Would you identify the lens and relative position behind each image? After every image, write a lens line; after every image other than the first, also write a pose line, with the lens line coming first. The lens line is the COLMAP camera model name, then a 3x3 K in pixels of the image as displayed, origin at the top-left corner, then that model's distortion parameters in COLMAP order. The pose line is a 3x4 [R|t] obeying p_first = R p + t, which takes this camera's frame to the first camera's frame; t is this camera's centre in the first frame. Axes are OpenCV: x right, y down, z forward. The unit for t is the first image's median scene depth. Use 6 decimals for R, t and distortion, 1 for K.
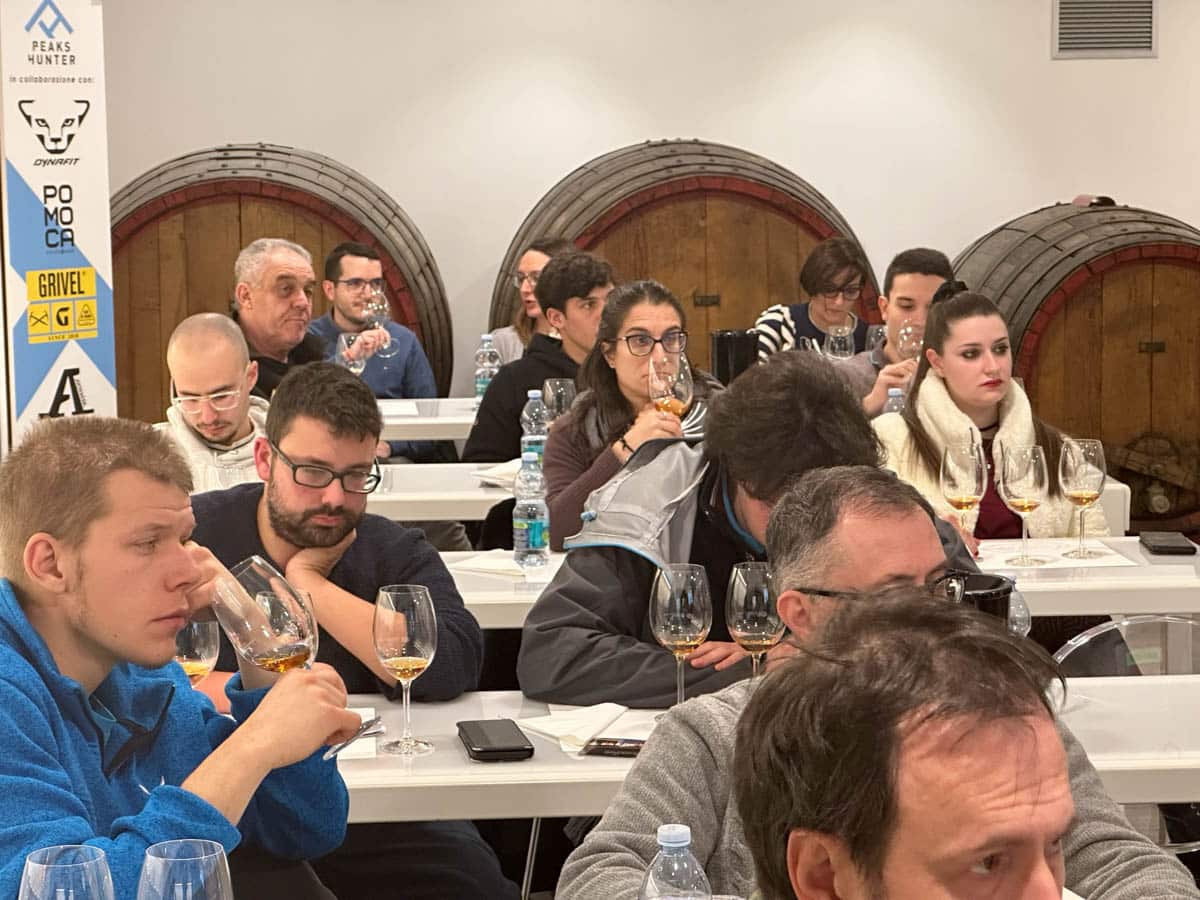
lens RADIAL K [[2654.5, 0, 597.2], [0, 2654.5, 434.0], [0, 0, 1]] dist [0.145096, 1.006873]
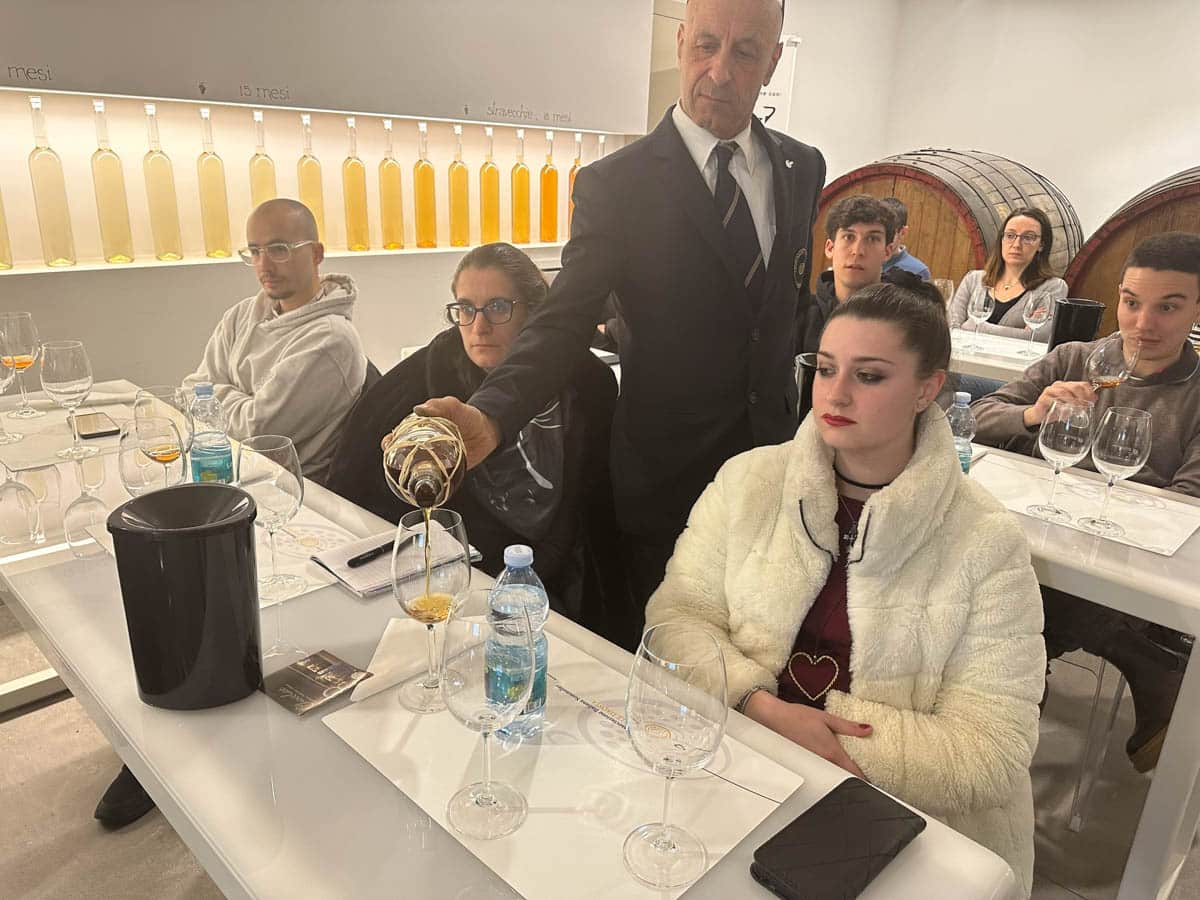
lens RADIAL K [[841.8, 0, 598.0], [0, 841.8, 444.0], [0, 0, 1]] dist [0.021200, -0.034138]
pose [[0.681209, 0.271589, -0.679848, 0.156430], [-0.134641, 0.959278, 0.248308, -0.039857], [0.719601, -0.077614, 0.690036, 0.558813]]
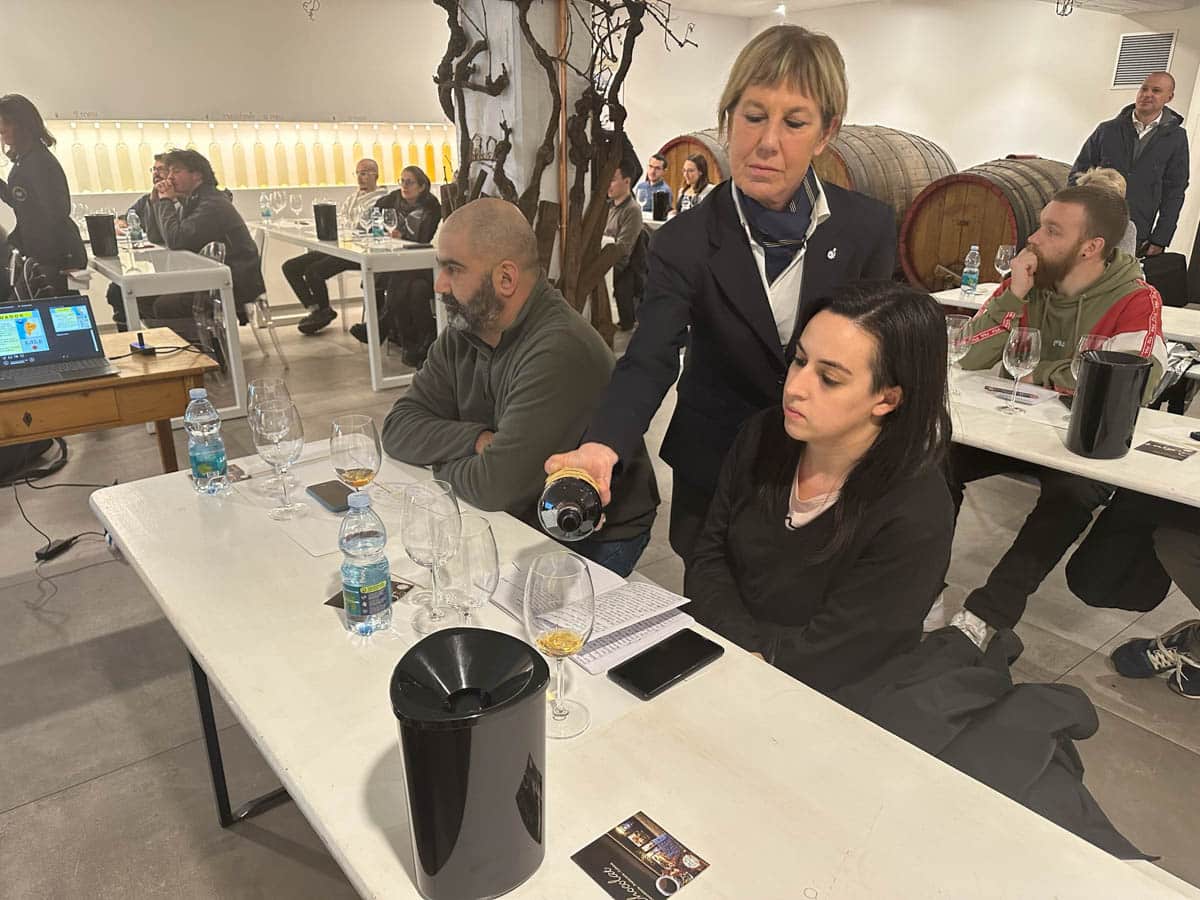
lens RADIAL K [[841.8, 0, 598.0], [0, 841.8, 444.0], [0, 0, 1]] dist [0.021200, -0.034138]
pose [[0.565107, 0.296861, -0.769758, 0.733668], [-0.111261, 0.951919, 0.285431, -0.027791], [0.817481, -0.075655, 0.570965, 0.378841]]
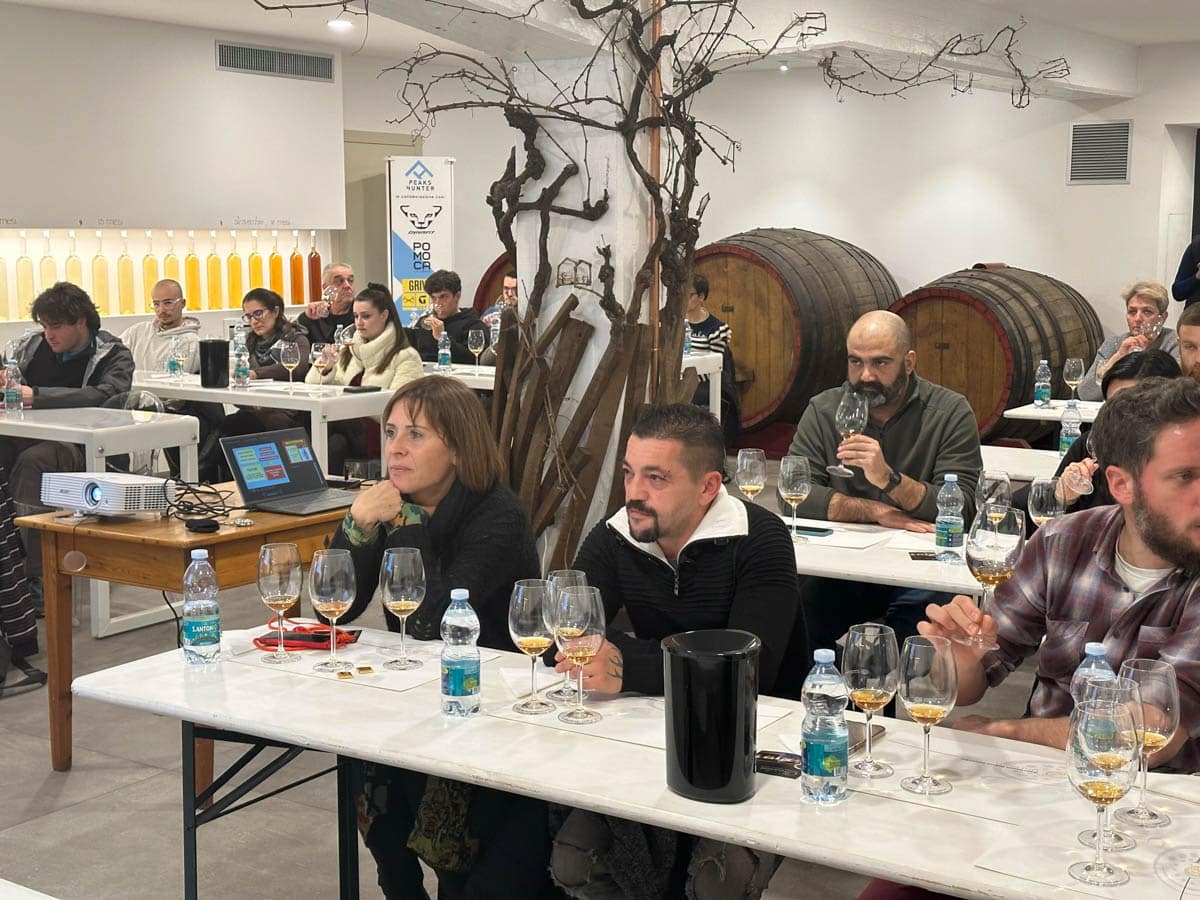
lens RADIAL K [[1653.4, 0, 604.7], [0, 1653.4, 443.1], [0, 0, 1]] dist [0.124773, -0.052745]
pose [[0.793949, 0.092652, -0.600884, 0.818515], [-0.083816, 0.995563, 0.042763, 0.004949], [0.602180, 0.016412, 0.798192, -0.044207]]
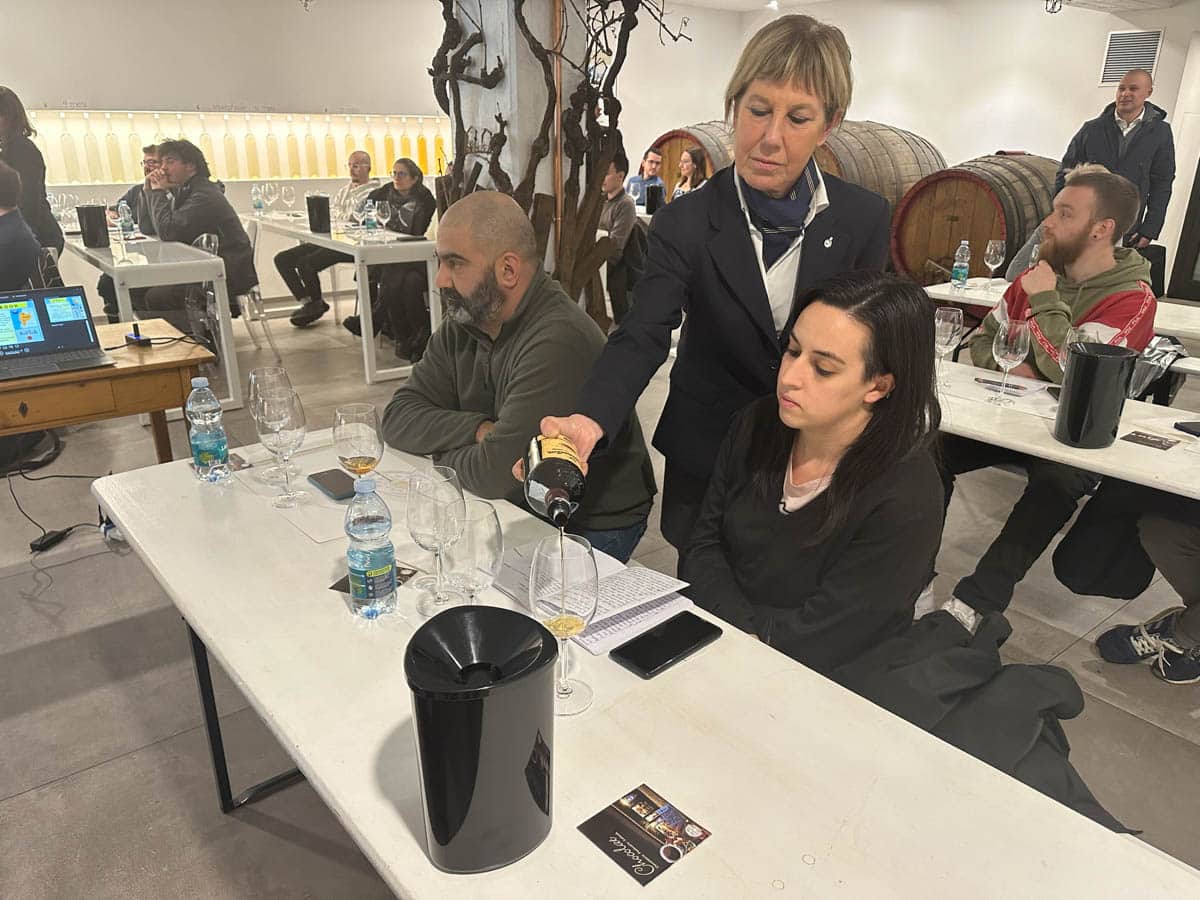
lens RADIAL K [[846.8, 0, 599.0], [0, 846.8, 447.0], [0, 0, 1]] dist [0.022920, -0.037038]
pose [[0.576698, 0.303027, -0.758679, 0.738836], [-0.116474, 0.949675, 0.290778, -0.026212], [0.808612, -0.079325, 0.582971, 0.368875]]
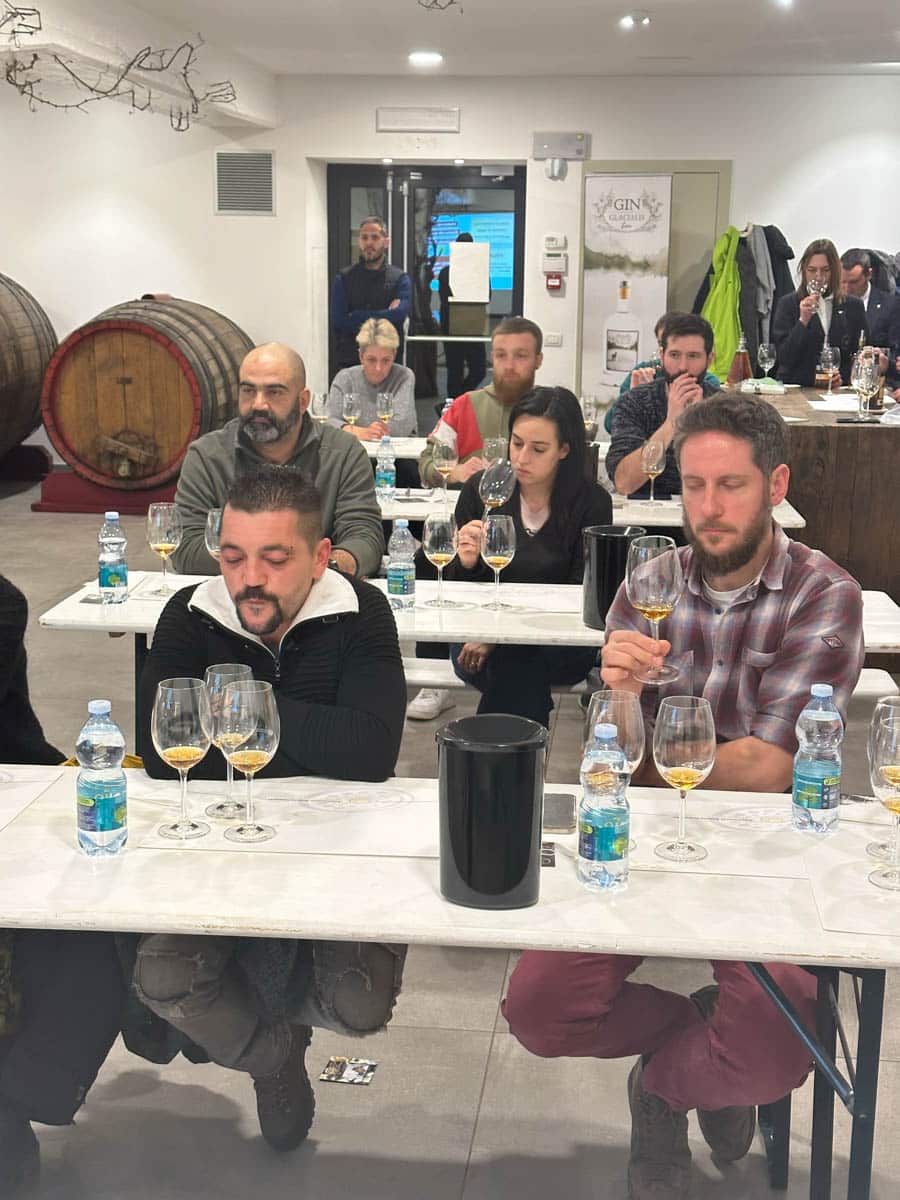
lens RADIAL K [[1653.3, 0, 450.0], [0, 1653.3, 600.0], [0, 0, 1]] dist [0.127110, -0.068504]
pose [[0.985705, 0.059007, -0.157808, 0.687739], [-0.046000, 0.995332, 0.084846, 0.009281], [0.162078, -0.076374, 0.983818, -0.051625]]
